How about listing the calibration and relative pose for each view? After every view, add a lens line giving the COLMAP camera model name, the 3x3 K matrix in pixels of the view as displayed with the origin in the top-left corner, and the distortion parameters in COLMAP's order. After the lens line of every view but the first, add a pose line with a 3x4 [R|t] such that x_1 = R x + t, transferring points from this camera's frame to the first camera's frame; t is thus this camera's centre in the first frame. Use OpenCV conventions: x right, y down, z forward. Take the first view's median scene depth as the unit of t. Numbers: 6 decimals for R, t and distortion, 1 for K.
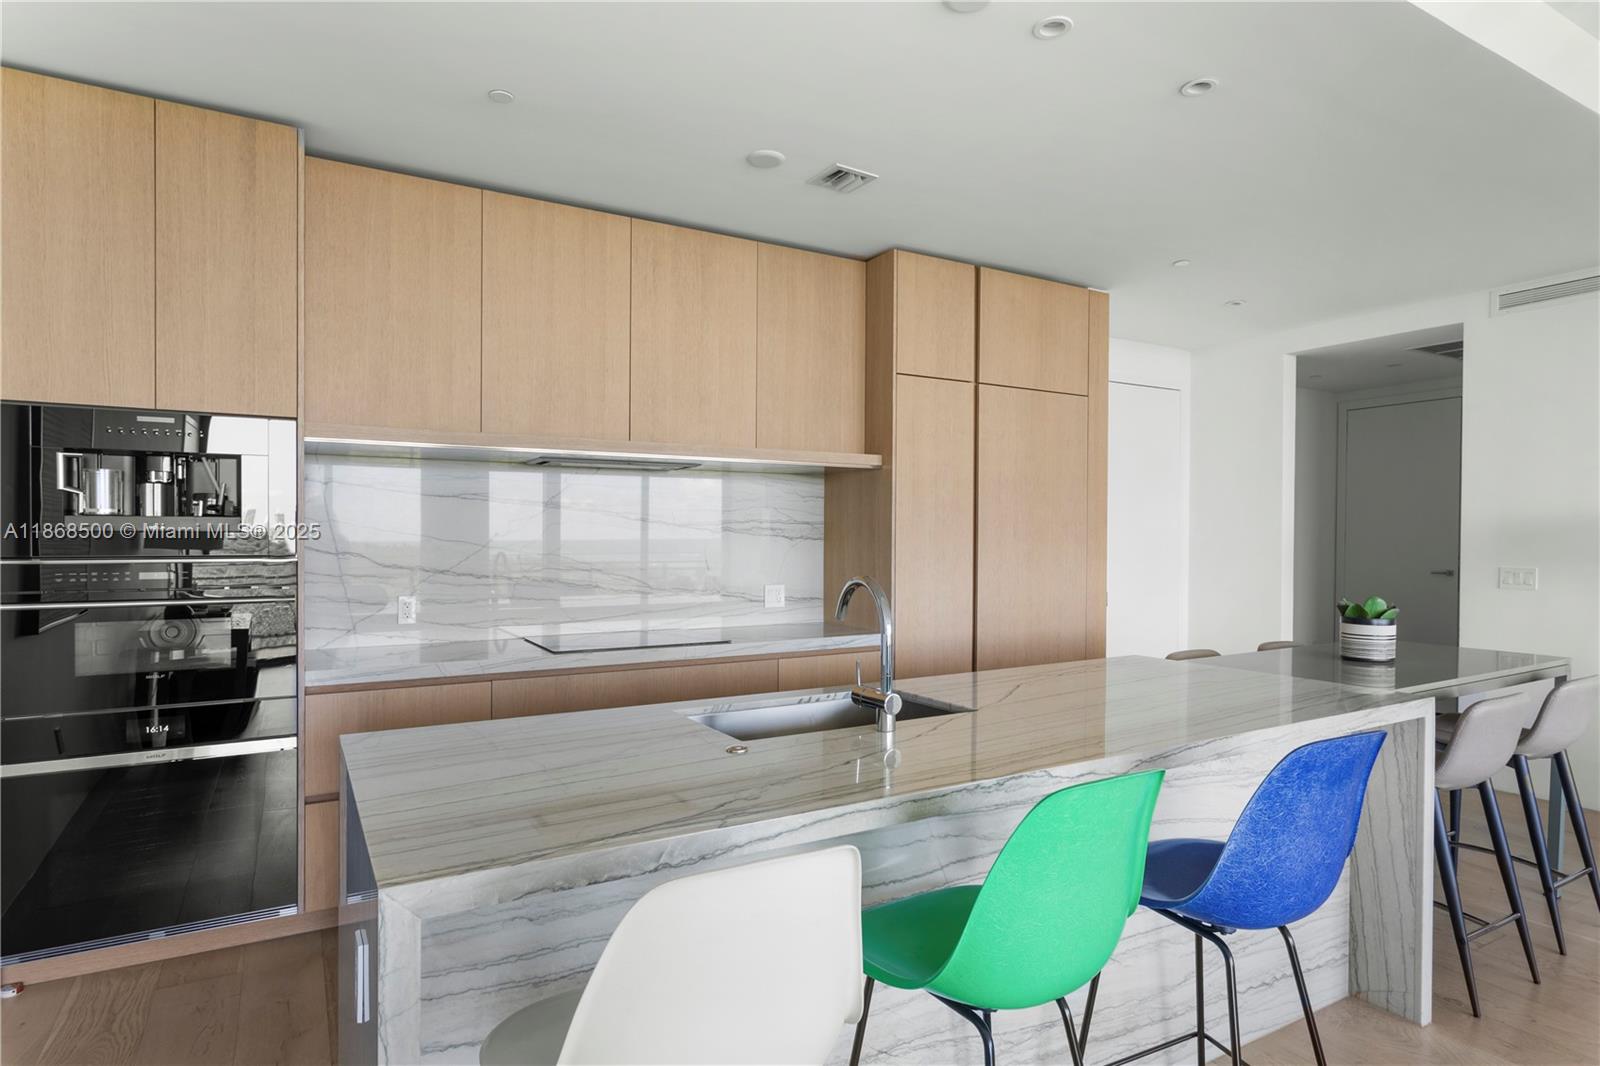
lens RADIAL K [[906.3, 0, 809.1], [0, 906.3, 545.2], [0, 0, 1]] dist [-0.003531, -0.000352]
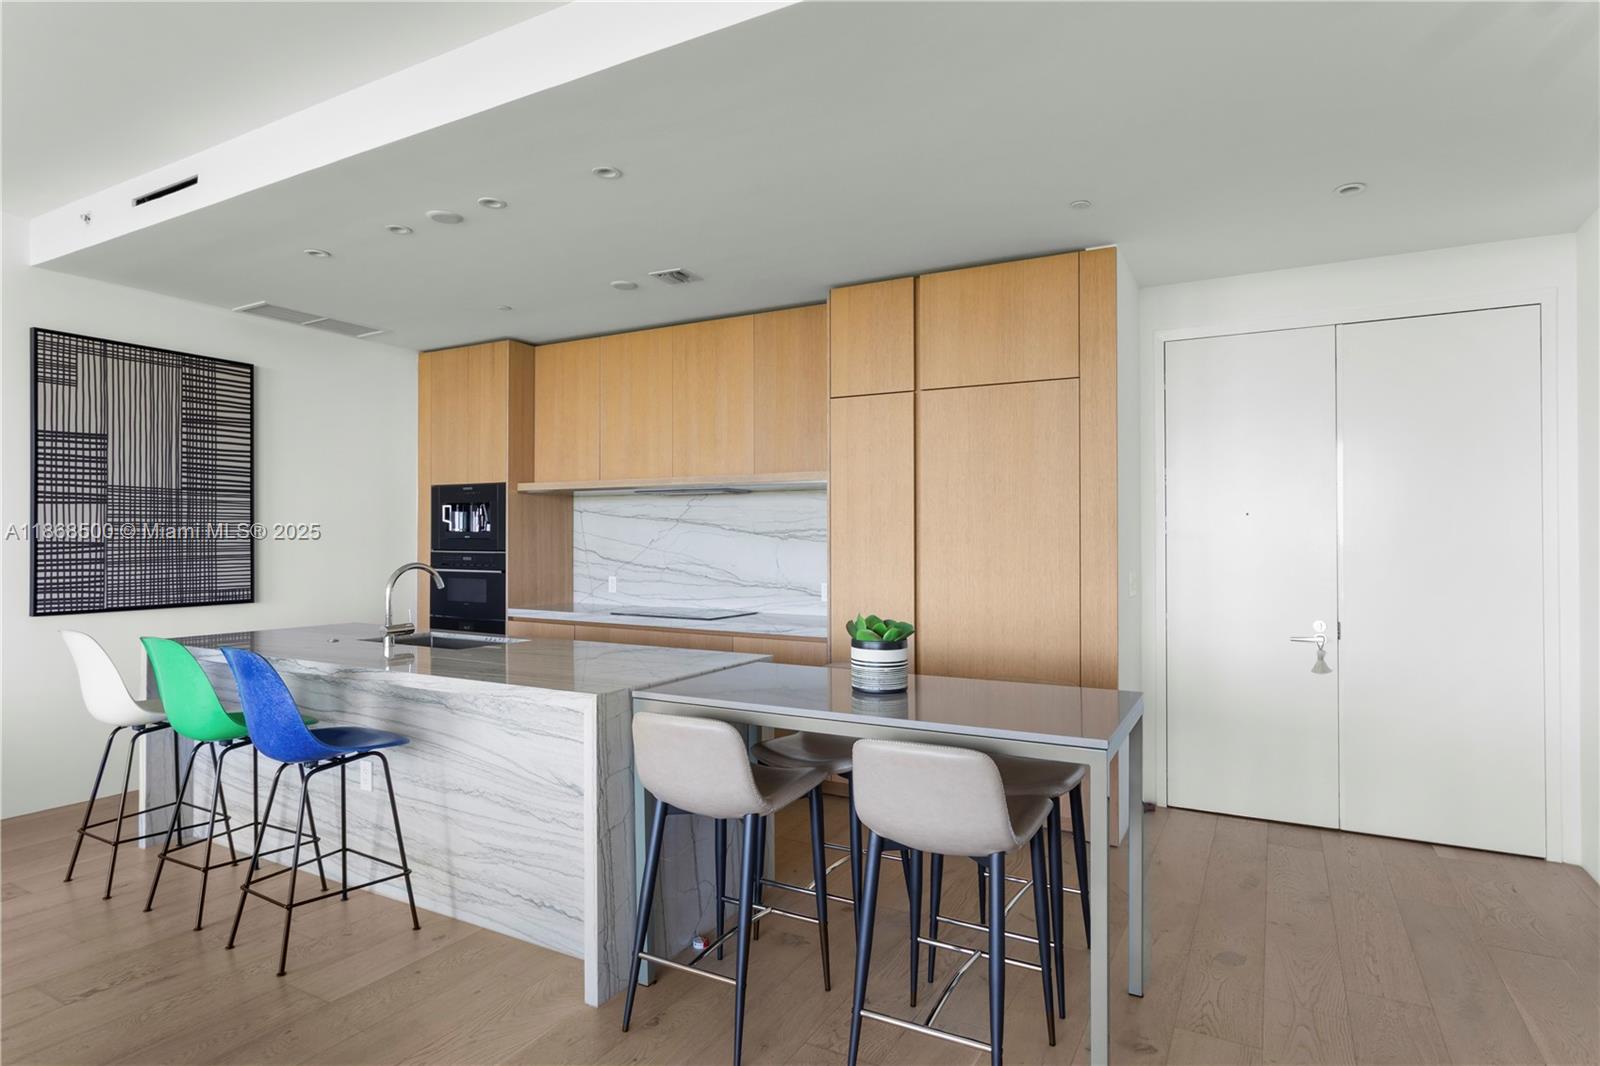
lens RADIAL K [[906.3, 0, 809.7], [0, 906.3, 527.0], [0, 0, 1]] dist [-0.003531, -0.000352]
pose [[0.489128, -0.012031, -0.872129, 1.198330], [-0.011501, 0.999729, -0.020241, -0.006306], [0.872136, 0.019931, 0.488857, 0.478794]]
